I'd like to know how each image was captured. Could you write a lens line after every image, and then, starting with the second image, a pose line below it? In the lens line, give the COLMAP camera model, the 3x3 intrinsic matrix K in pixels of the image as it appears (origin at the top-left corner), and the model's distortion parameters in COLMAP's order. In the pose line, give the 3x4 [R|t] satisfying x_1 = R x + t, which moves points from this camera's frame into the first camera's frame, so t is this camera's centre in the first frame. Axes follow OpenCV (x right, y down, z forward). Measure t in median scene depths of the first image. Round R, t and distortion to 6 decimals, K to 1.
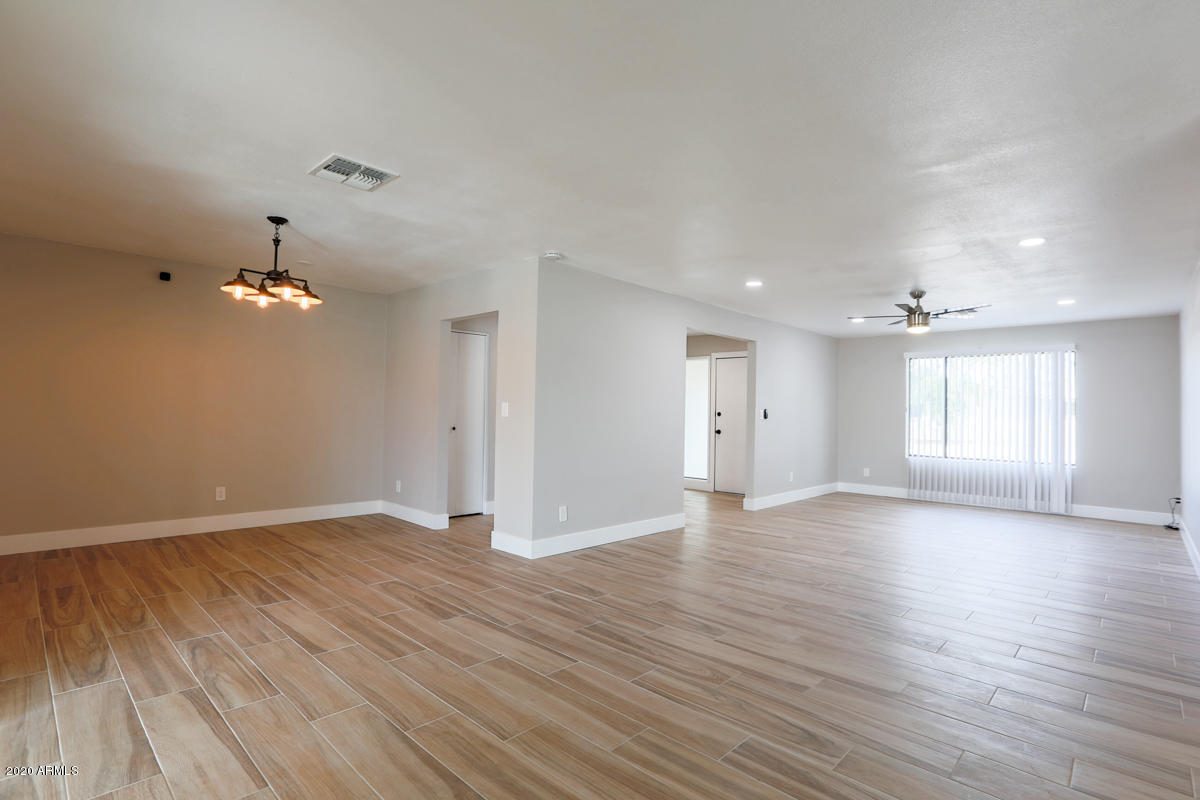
lens RADIAL K [[585.6, 0, 591.5], [0, 585.6, 394.1], [0, 0, 1]] dist [-0.025665, 0.003130]
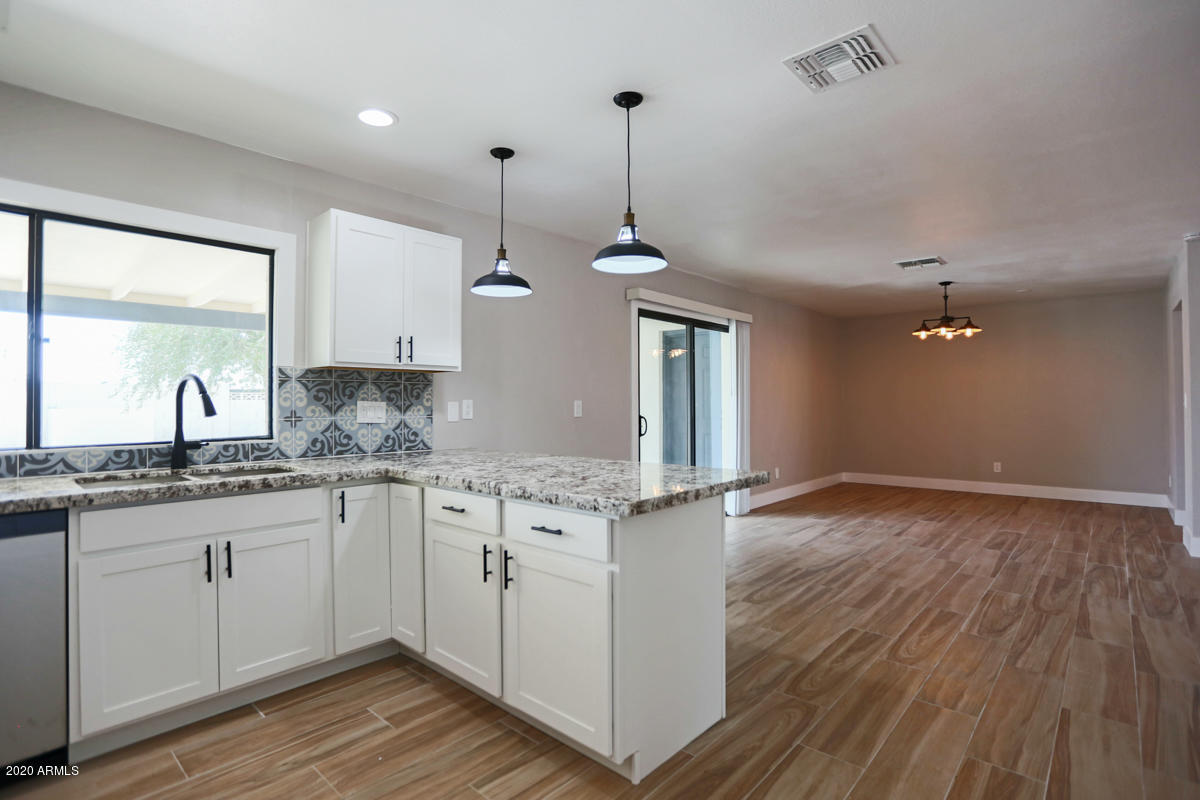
lens RADIAL K [[585.6, 0, 597.1], [0, 585.6, 393.3], [0, 0, 1]] dist [-0.025665, 0.003130]
pose [[0.033499, -0.035007, -0.998825, 0.977940], [0.027871, 0.999030, -0.034079, 0.022721], [0.999050, -0.026697, 0.034442, 0.000758]]
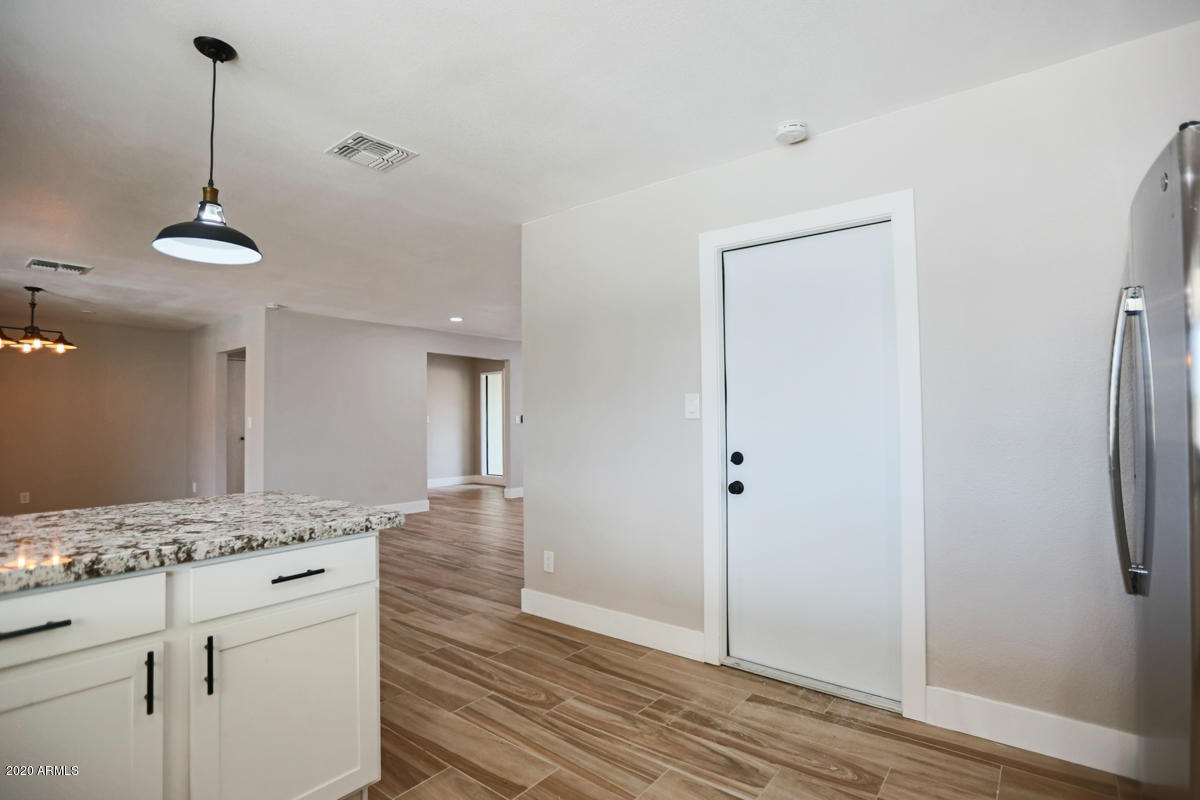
lens RADIAL K [[585.6, 0, 601.1], [0, 585.6, 401.5], [0, 0, 1]] dist [-0.025665, 0.003130]
pose [[0.995022, -0.029282, 0.095255, 0.648959], [0.029565, 0.999562, -0.001565, 0.005186], [-0.095168, 0.004373, 0.995452, -0.460848]]
